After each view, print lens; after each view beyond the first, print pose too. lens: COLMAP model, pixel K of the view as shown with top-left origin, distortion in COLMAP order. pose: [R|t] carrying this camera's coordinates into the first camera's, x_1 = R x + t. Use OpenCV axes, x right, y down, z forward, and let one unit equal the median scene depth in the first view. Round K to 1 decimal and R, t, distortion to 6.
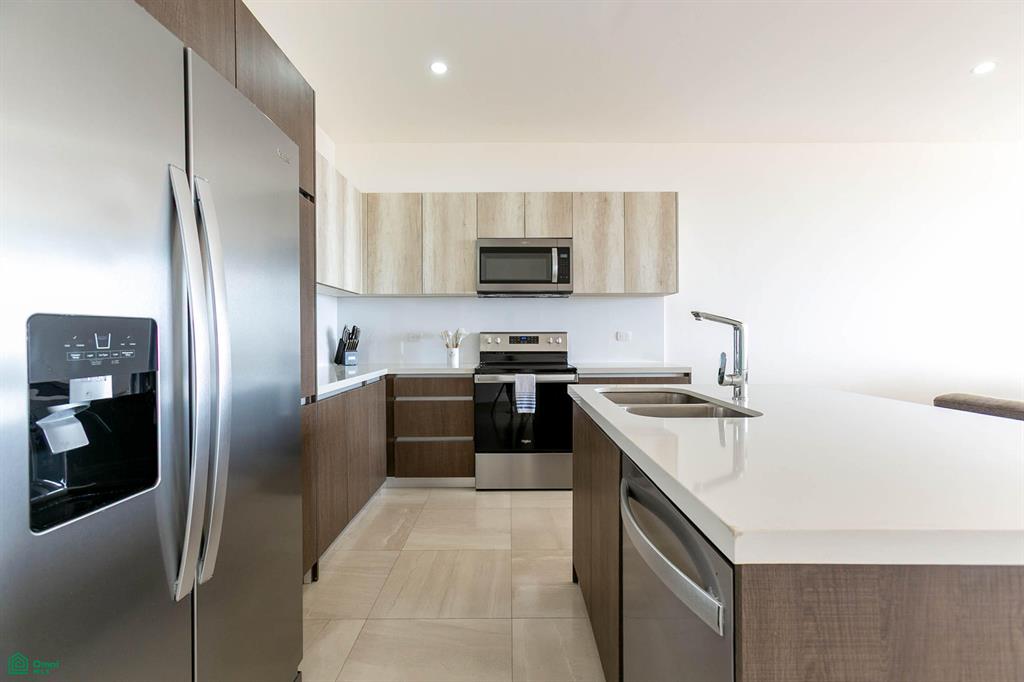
lens RADIAL K [[459.2, 0, 512.0], [0, 459.2, 341.0], [0, 0, 1]] dist [-0.036748, 0.000262]
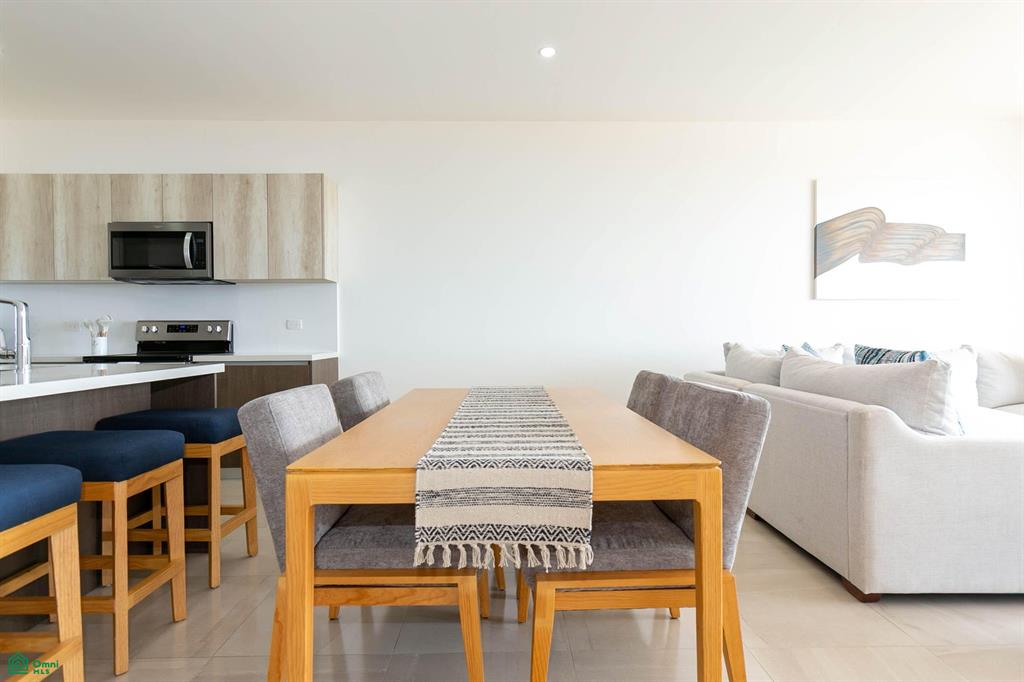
lens RADIAL K [[515.1, 0, 512.0], [0, 515.1, 341.0], [0, 0, 1]] dist [0.000766, 0.001600]
pose [[0.999895, -0.002183, 0.014349, 0.745150], [0.002168, 0.999997, 0.001076, 0.025393], [-0.014352, -0.001045, 0.999896, -0.091837]]
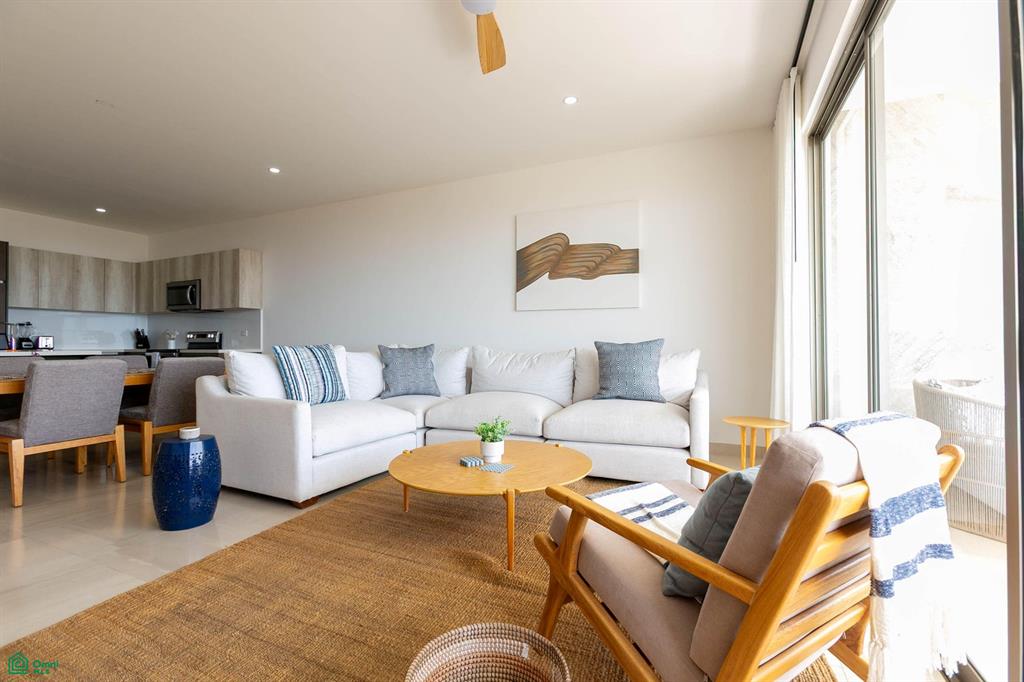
lens RADIAL K [[459.2, 0, 512.0], [0, 459.2, 341.0], [0, 0, 1]] dist [-0.036748, 0.000262]
pose [[0.913601, -0.000123, -0.406612, 1.974906], [-0.003112, 0.999969, -0.007293, 0.027984], [0.406600, 0.007928, 0.913572, -0.121745]]
